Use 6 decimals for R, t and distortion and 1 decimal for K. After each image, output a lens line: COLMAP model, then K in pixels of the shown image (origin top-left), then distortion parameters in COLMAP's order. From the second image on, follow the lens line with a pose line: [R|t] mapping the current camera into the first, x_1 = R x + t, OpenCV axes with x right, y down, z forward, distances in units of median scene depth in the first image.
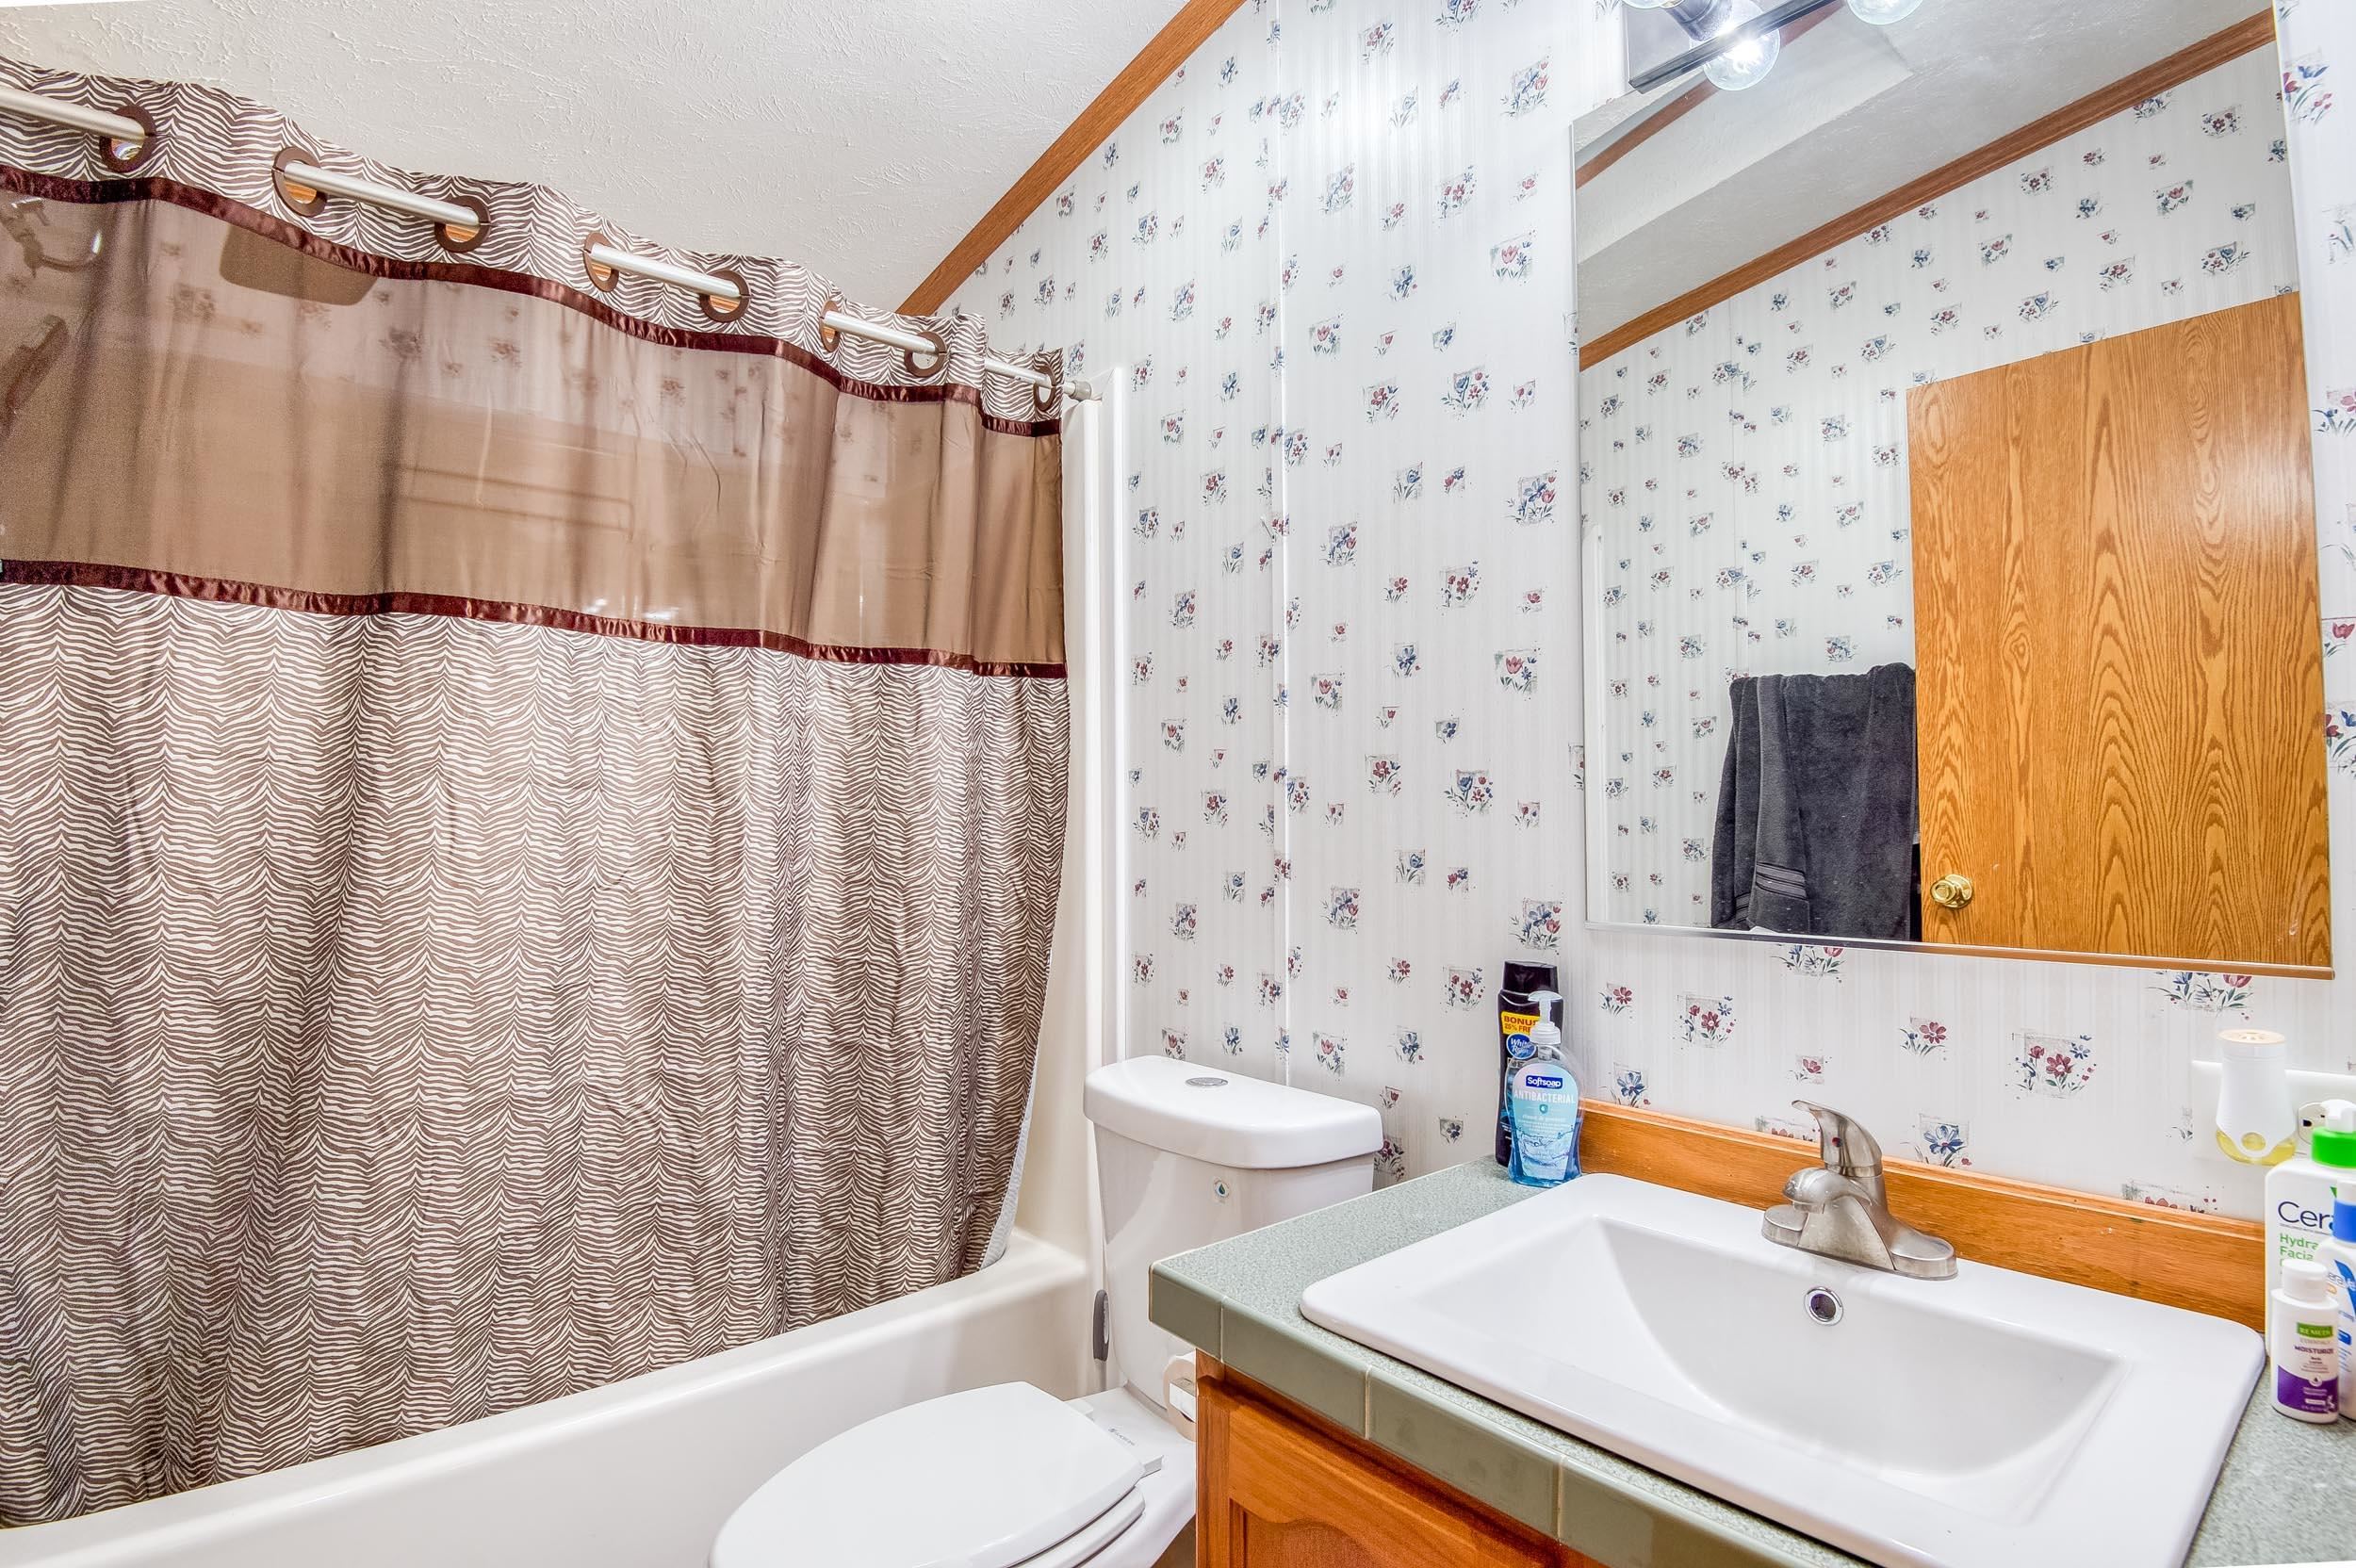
lens RADIAL K [[1155.6, 0, 1181.5], [0, 1155.6, 793.0], [0, 0, 1]] dist [-0.010170, -0.023661]
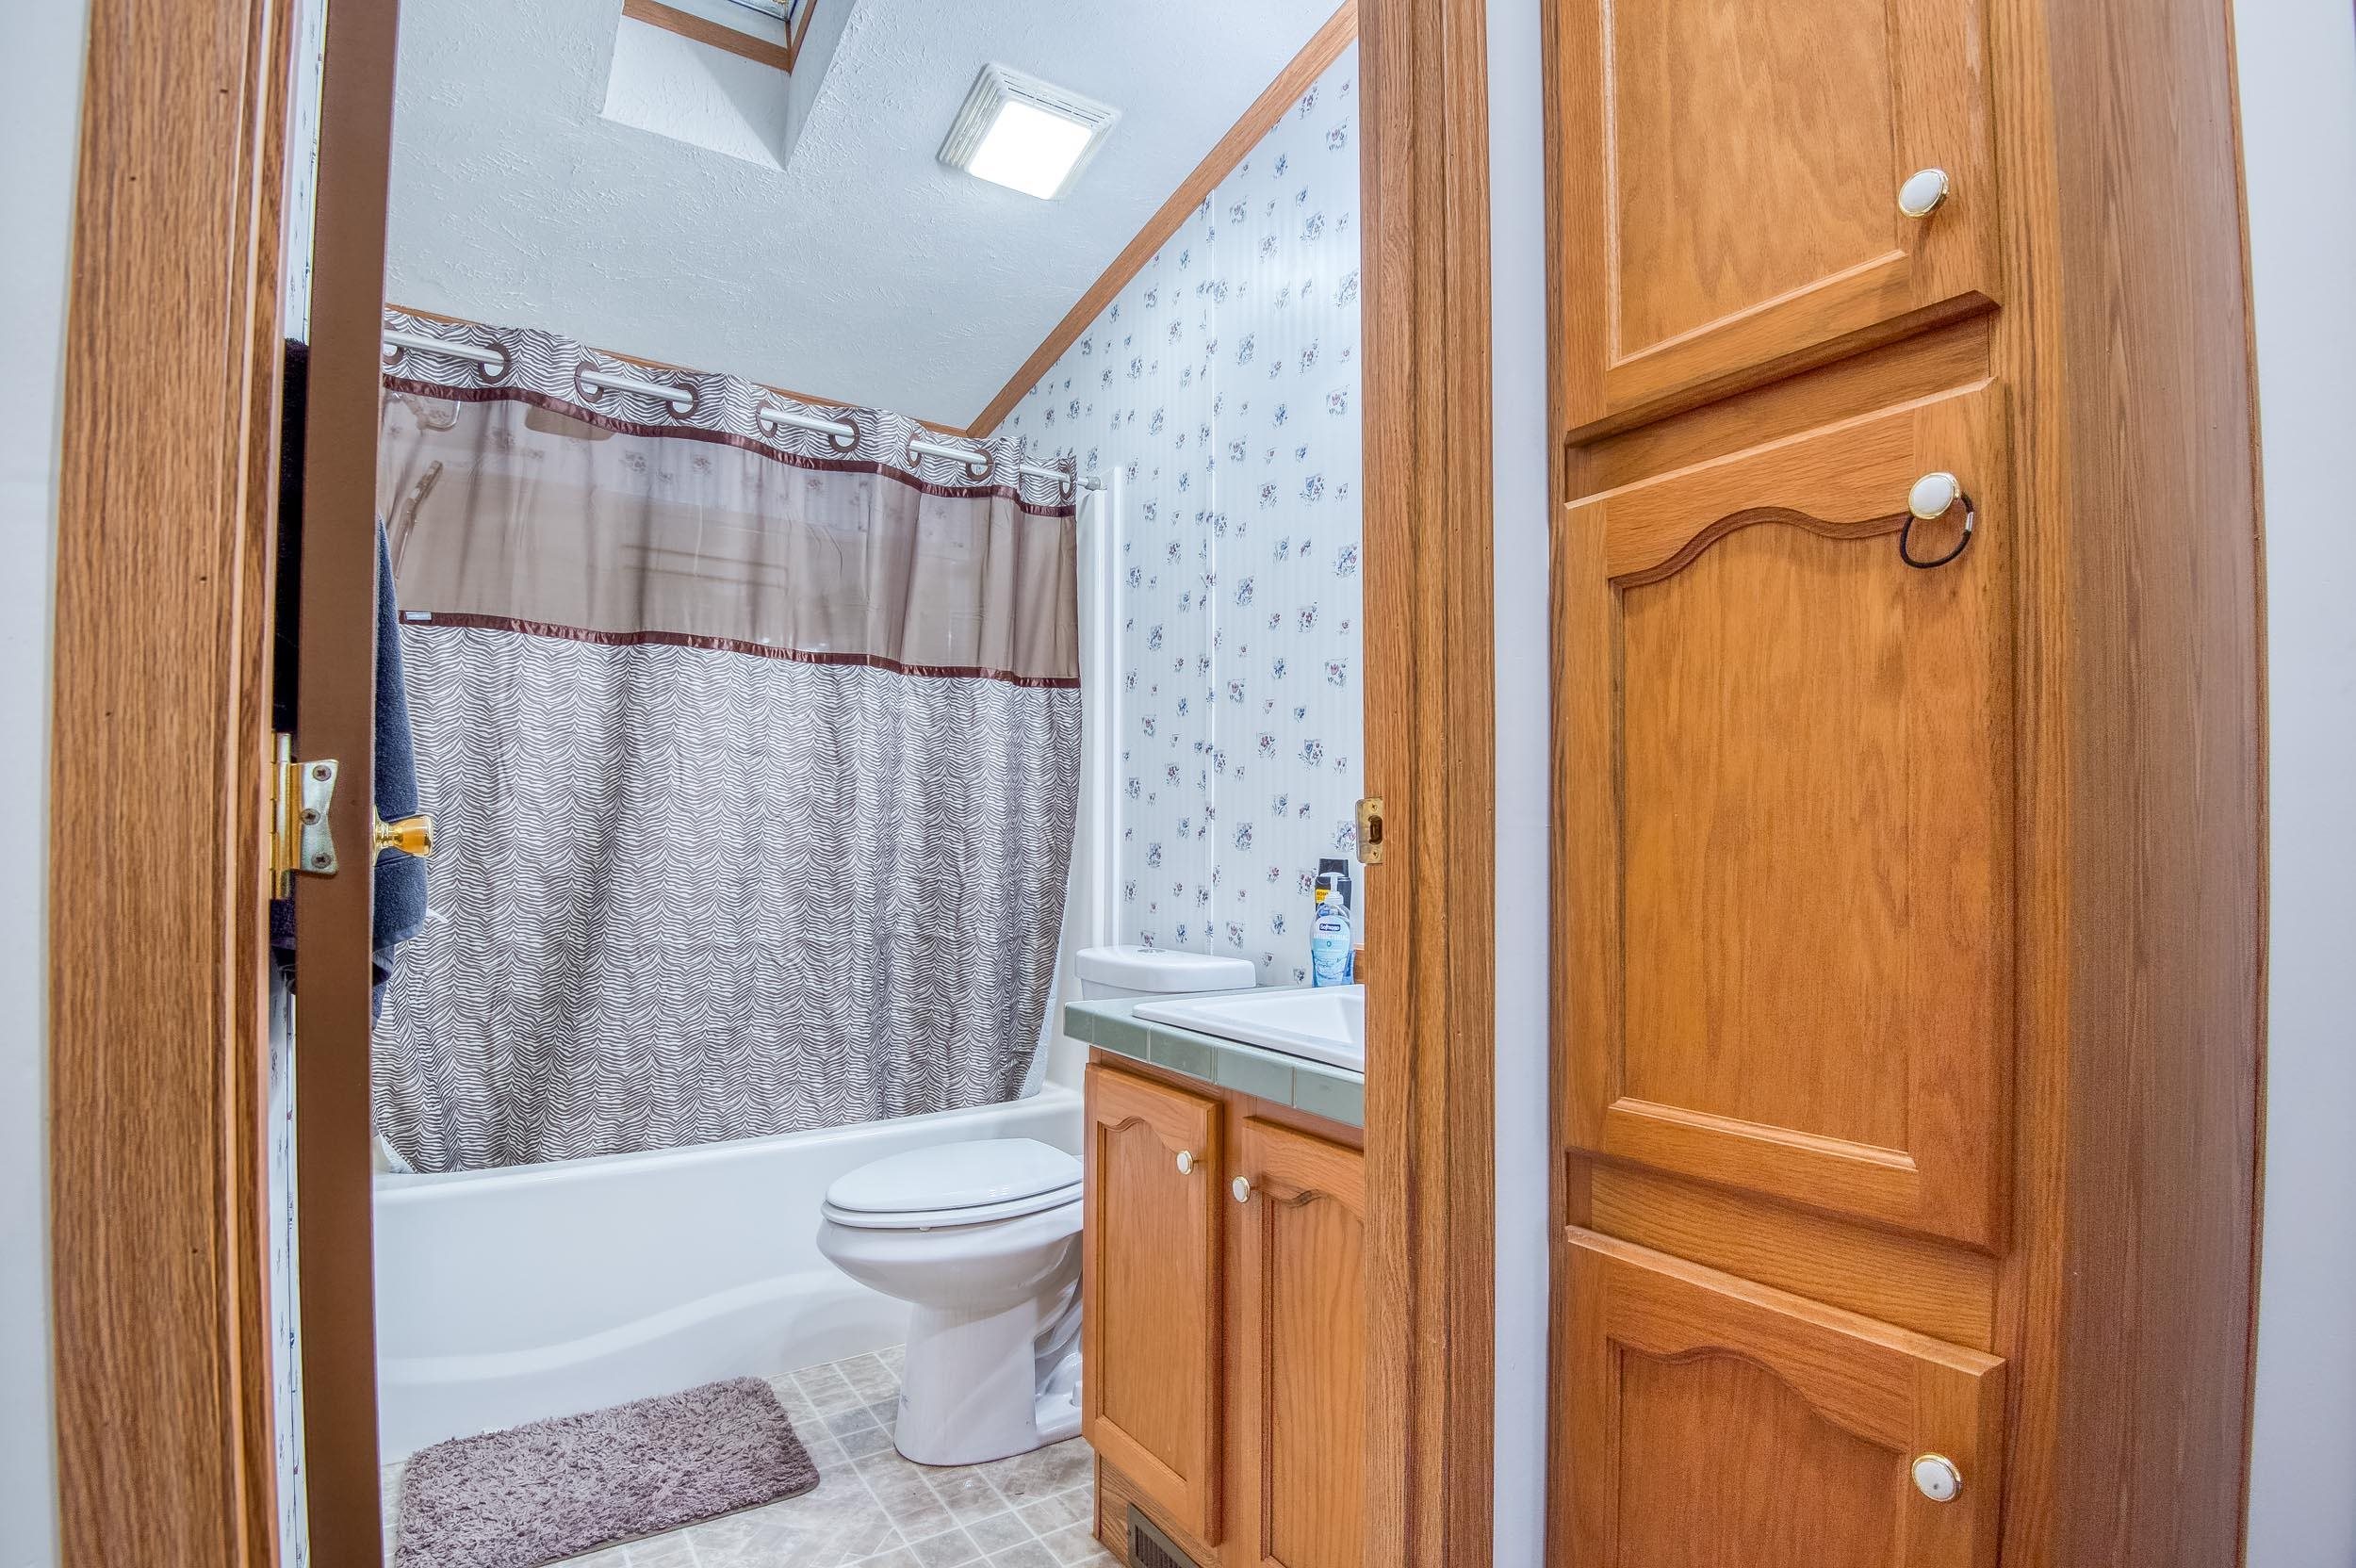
lens RADIAL K [[1127.8, 0, 1179.5], [0, 1127.8, 842.5], [0, 0, 1]] dist [-0.002161, -0.021423]
pose [[0.993703, 0.006935, -0.111829, 0.214725], [-0.005469, 0.999895, 0.013411, 0.086134], [0.111910, -0.012715, 0.993637, -0.442142]]
